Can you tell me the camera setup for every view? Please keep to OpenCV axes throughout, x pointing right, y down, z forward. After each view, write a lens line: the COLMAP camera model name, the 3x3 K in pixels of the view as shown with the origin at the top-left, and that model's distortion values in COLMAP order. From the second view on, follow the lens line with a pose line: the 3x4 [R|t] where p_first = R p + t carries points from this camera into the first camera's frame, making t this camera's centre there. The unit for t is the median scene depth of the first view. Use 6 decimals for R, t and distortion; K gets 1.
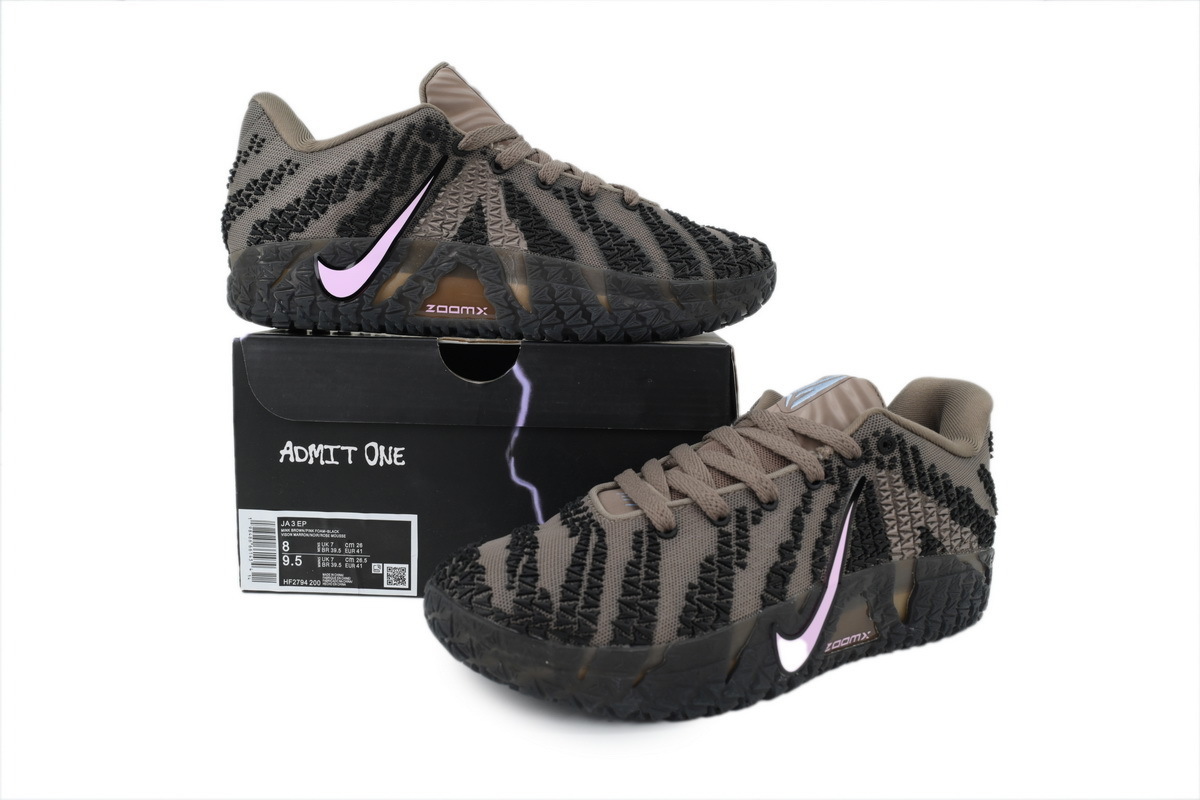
lens RADIAL K [[943.0, 0, 602.0], [0, 943.0, 403.4], [0, 0, 1]] dist [0.017555, 0.001206]
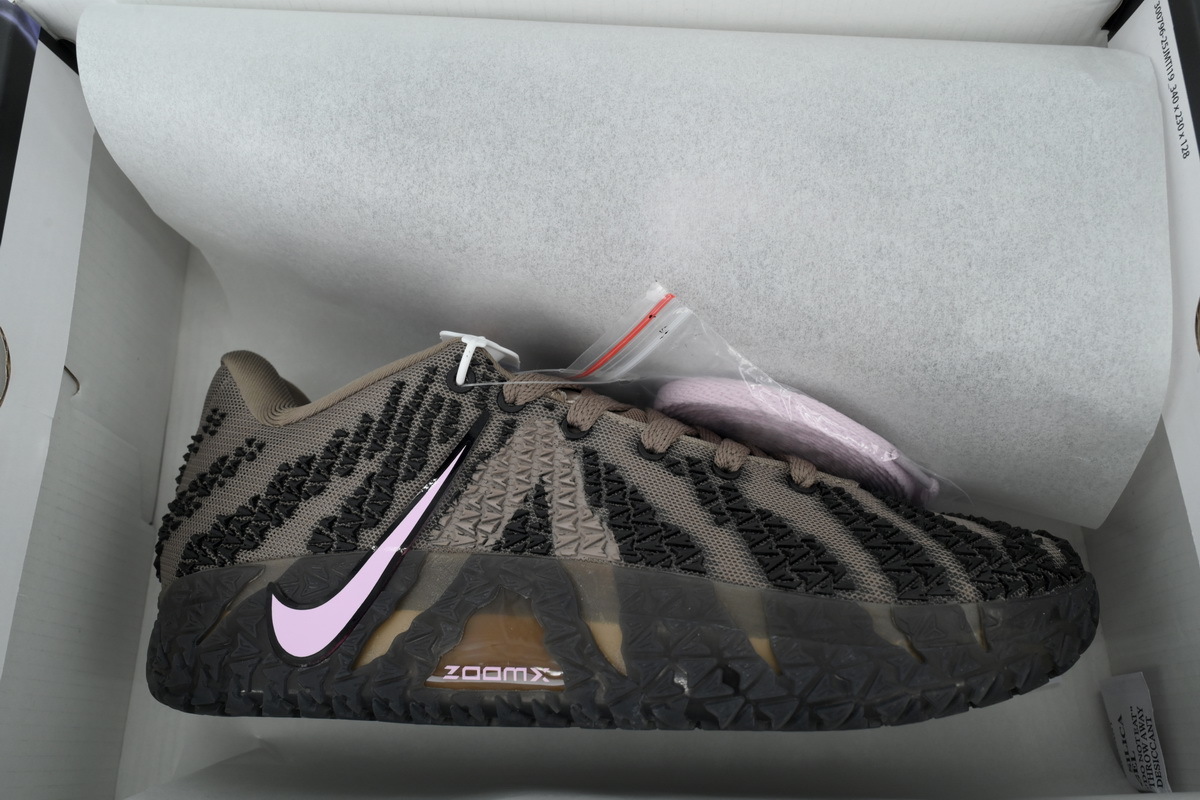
lens RADIAL K [[1064.3, 0, 599.6], [0, 1064.3, 403.2], [0, 0, 1]] dist [0.034402, -0.004276]
pose [[0.987715, -0.058818, -0.144777, 0.005454], [0.004458, 0.936688, -0.350135, -0.028719], [0.156205, 0.345188, 0.925443, 0.375723]]
